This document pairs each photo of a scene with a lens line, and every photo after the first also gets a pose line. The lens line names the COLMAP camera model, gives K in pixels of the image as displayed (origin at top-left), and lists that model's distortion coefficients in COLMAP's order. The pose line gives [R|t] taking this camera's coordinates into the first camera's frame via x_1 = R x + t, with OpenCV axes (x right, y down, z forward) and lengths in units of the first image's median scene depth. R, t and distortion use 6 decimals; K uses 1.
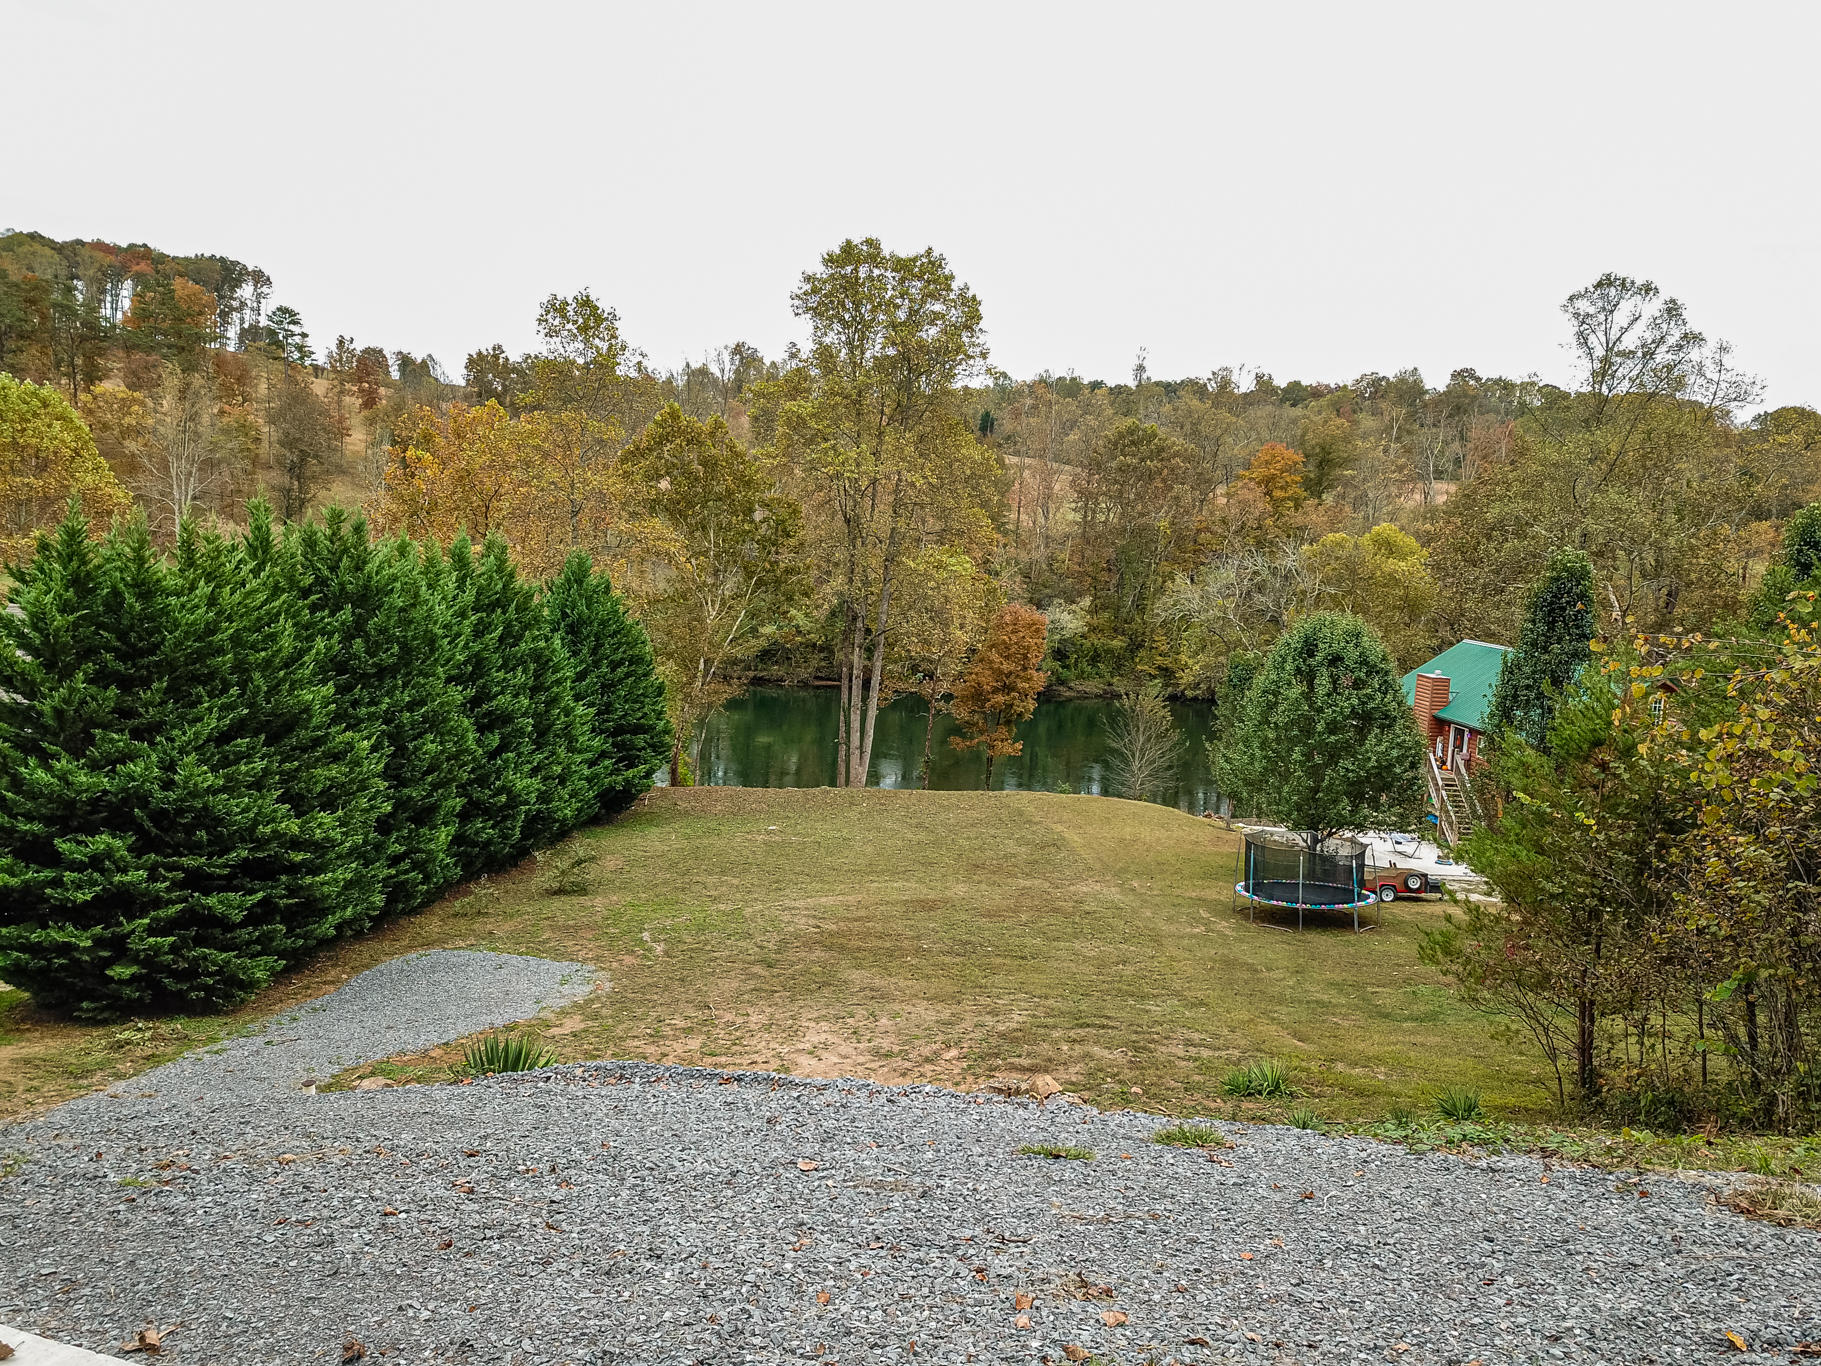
lens RADIAL K [[1375.3, 0, 906.3], [0, 1375.3, 678.8], [0, 0, 1]] dist [0.036252, -0.003744]
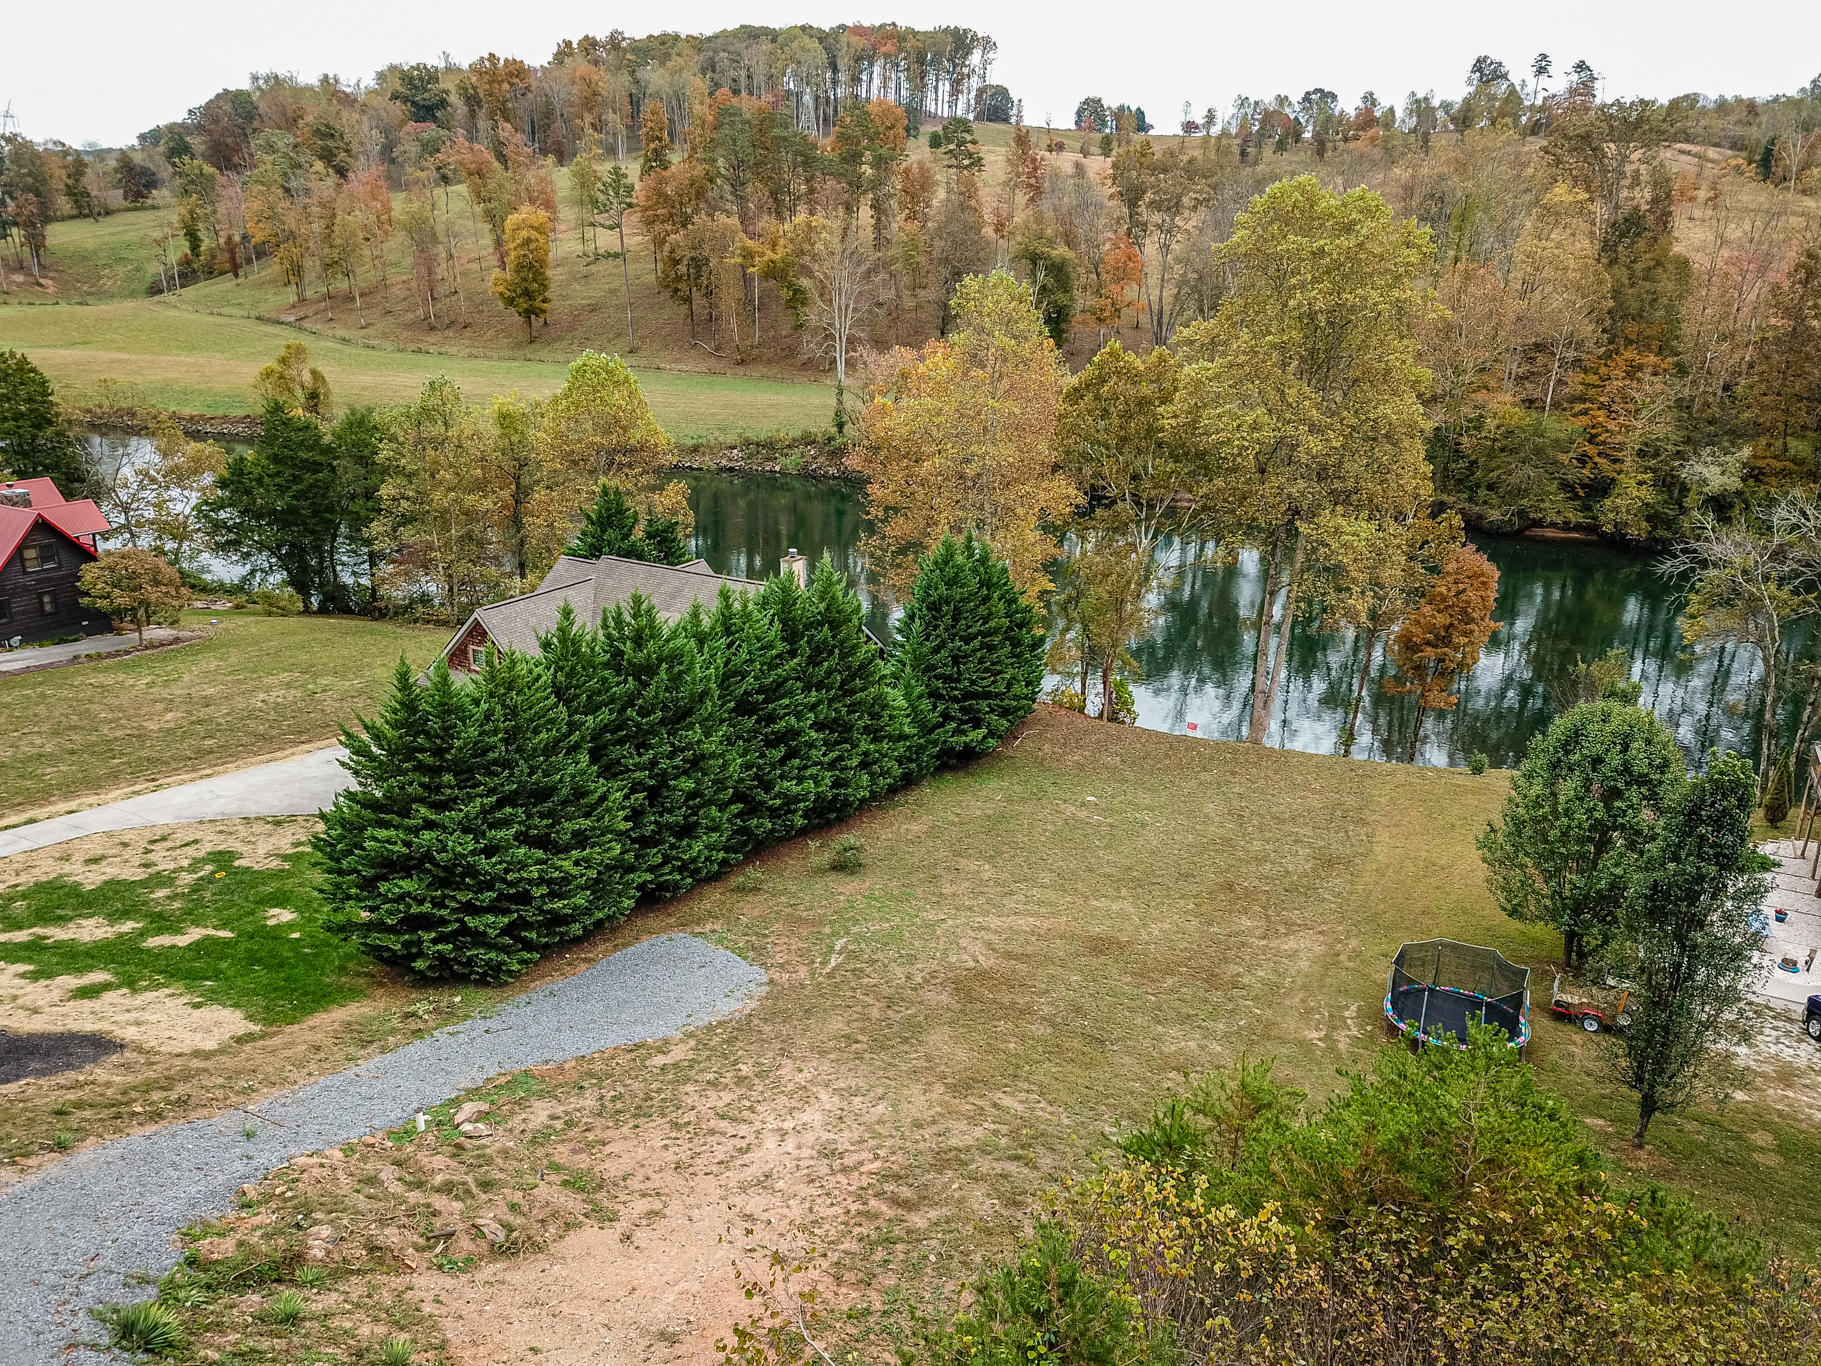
lens RADIAL K [[1378.5, 0, 908.9], [0, 1378.5, 677.8], [0, 0, 1]] dist [0.032622, 0.009005]
pose [[0.875512, 0.119710, -0.468133, 0.261383], [-0.031211, 0.980813, 0.192438, -0.181472], [0.482188, -0.153871, 0.862449, -0.013253]]
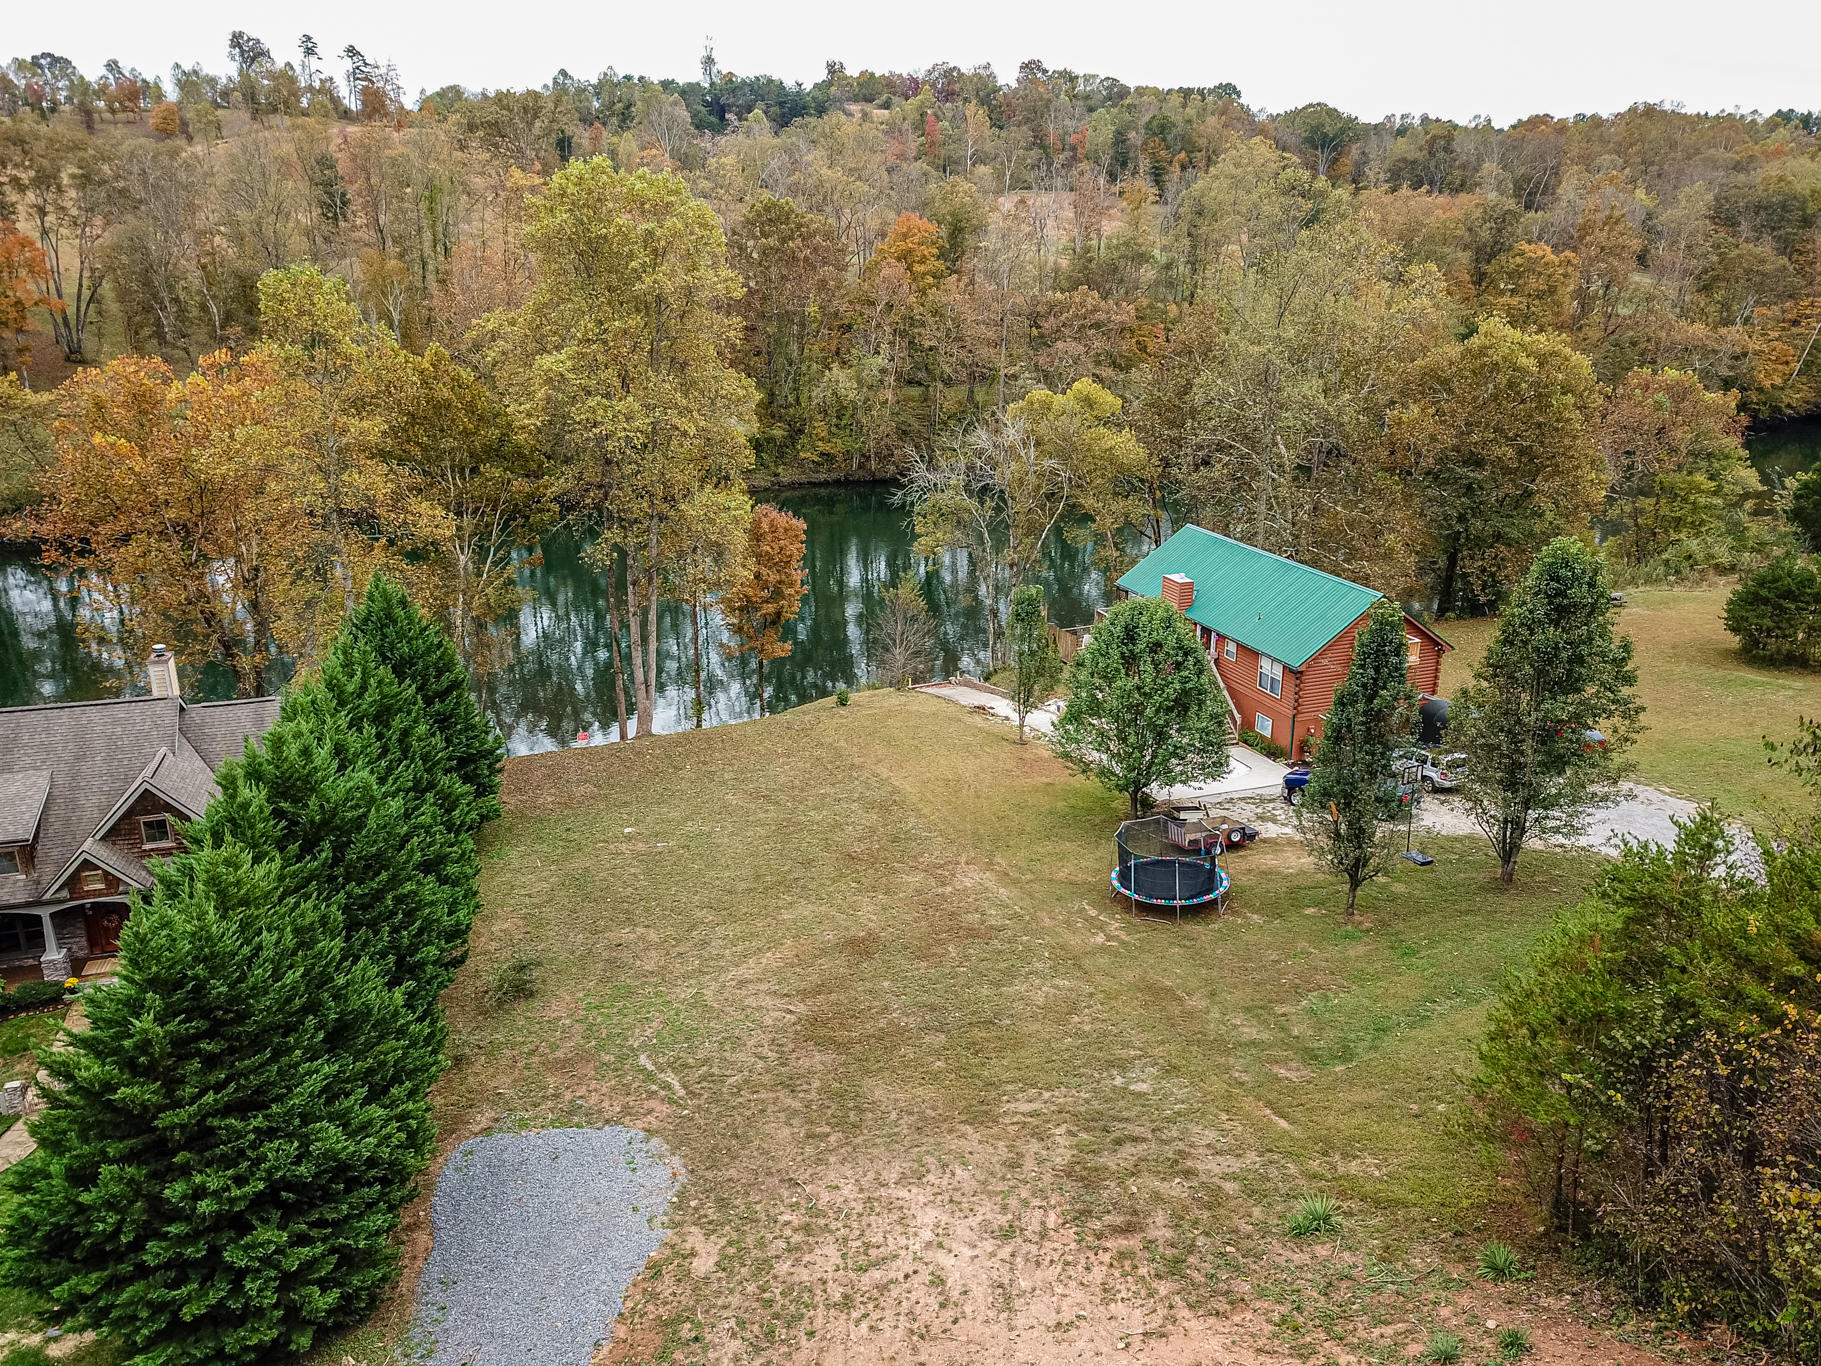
lens RADIAL K [[1375.3, 0, 906.3], [0, 1375.3, 678.8], [0, 0, 1]] dist [0.036252, -0.003744]
pose [[0.953334, -0.138107, 0.268479, -0.148291], [0.077646, 0.971485, 0.224026, -0.199221], [-0.291763, -0.192725, 0.936873, -0.002895]]
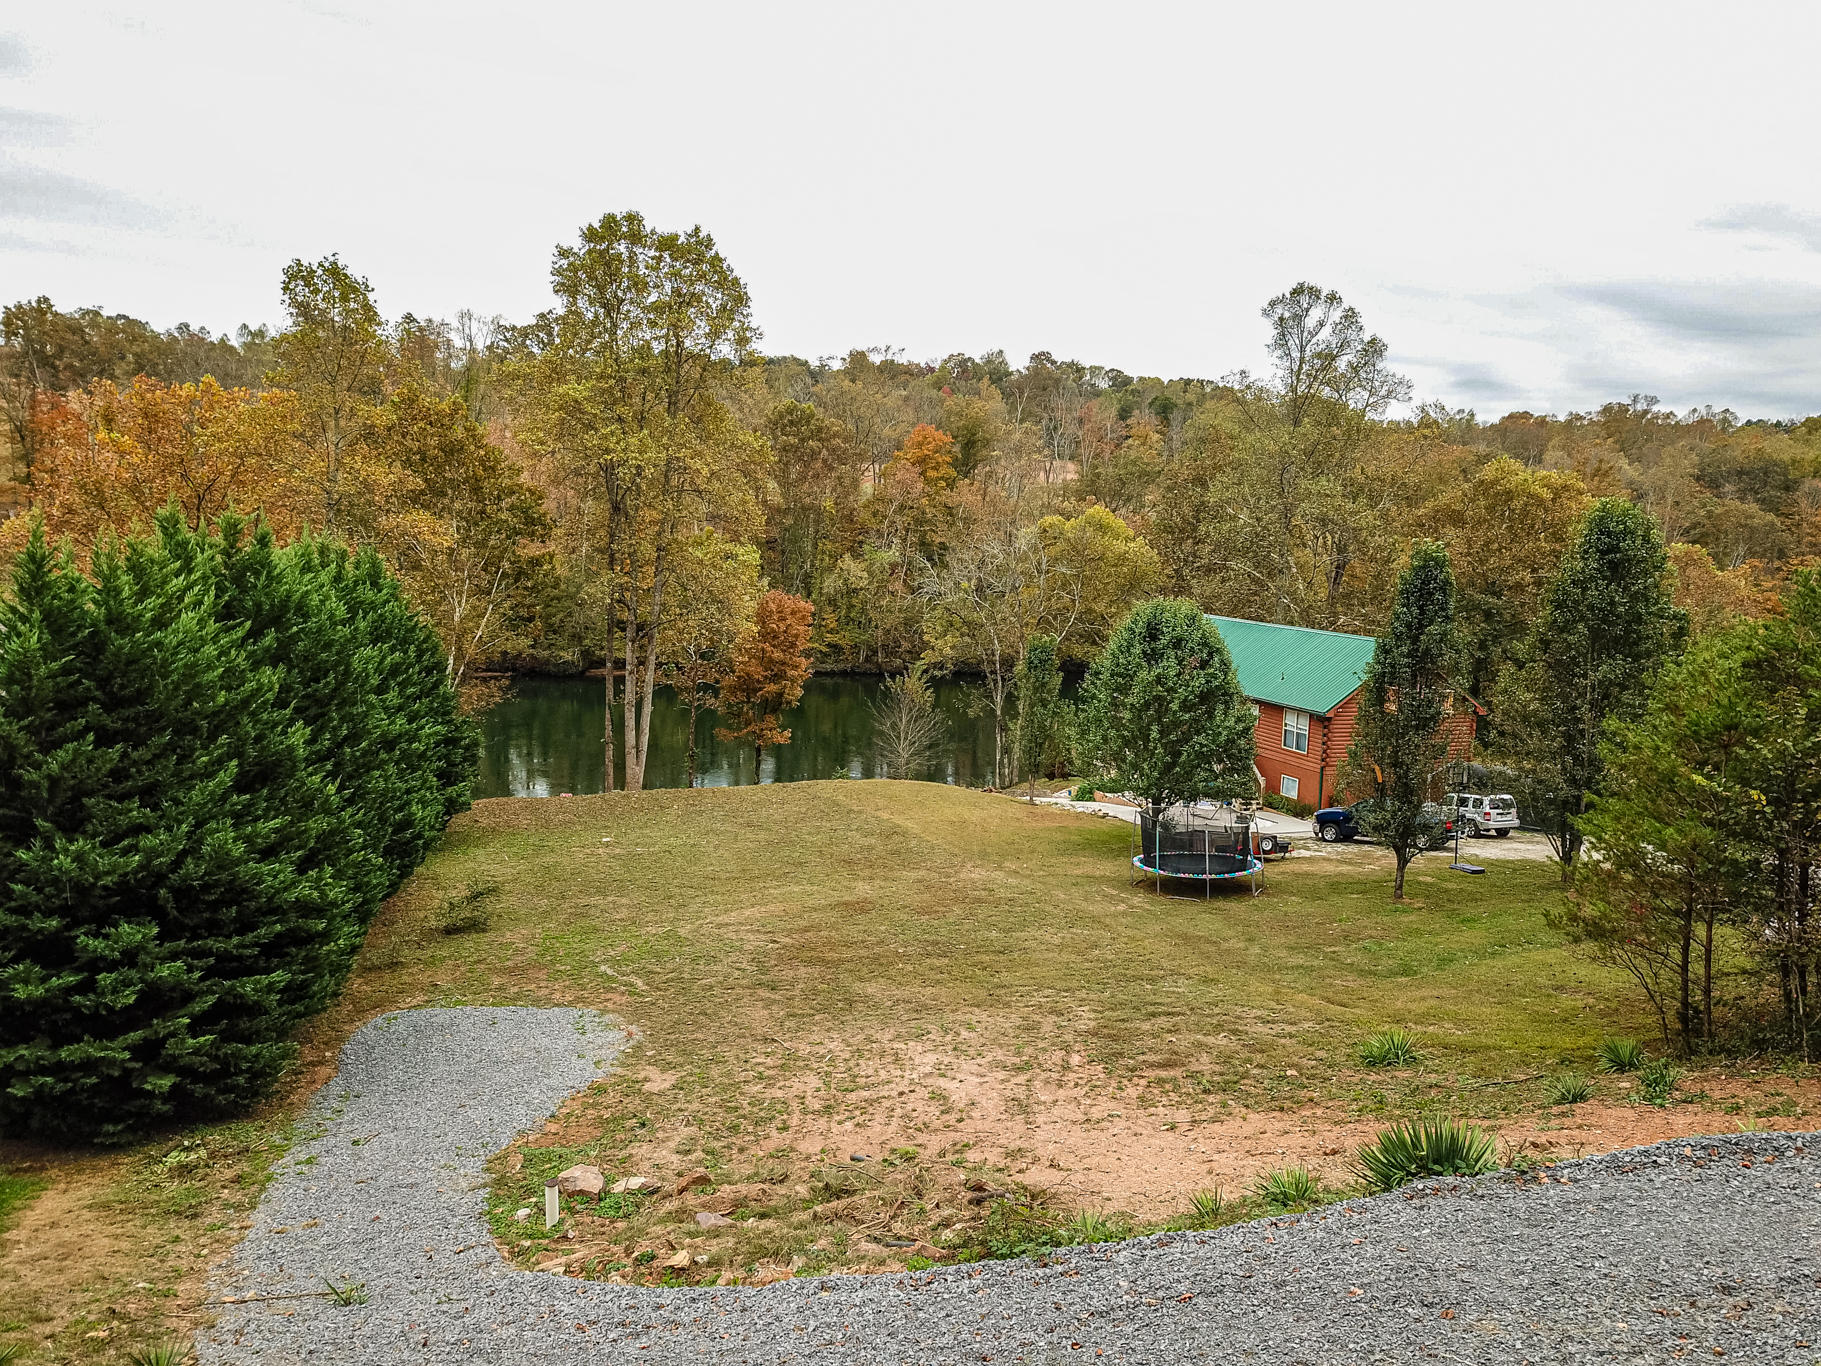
lens RADIAL K [[1375.3, 0, 906.3], [0, 1375.3, 678.8], [0, 0, 1]] dist [0.036252, -0.003744]
pose [[0.956879, -0.044832, 0.287005, -0.155278], [0.039339, 0.998916, 0.024882, -0.015998], [-0.287809, -0.012519, 0.957606, 0.028440]]
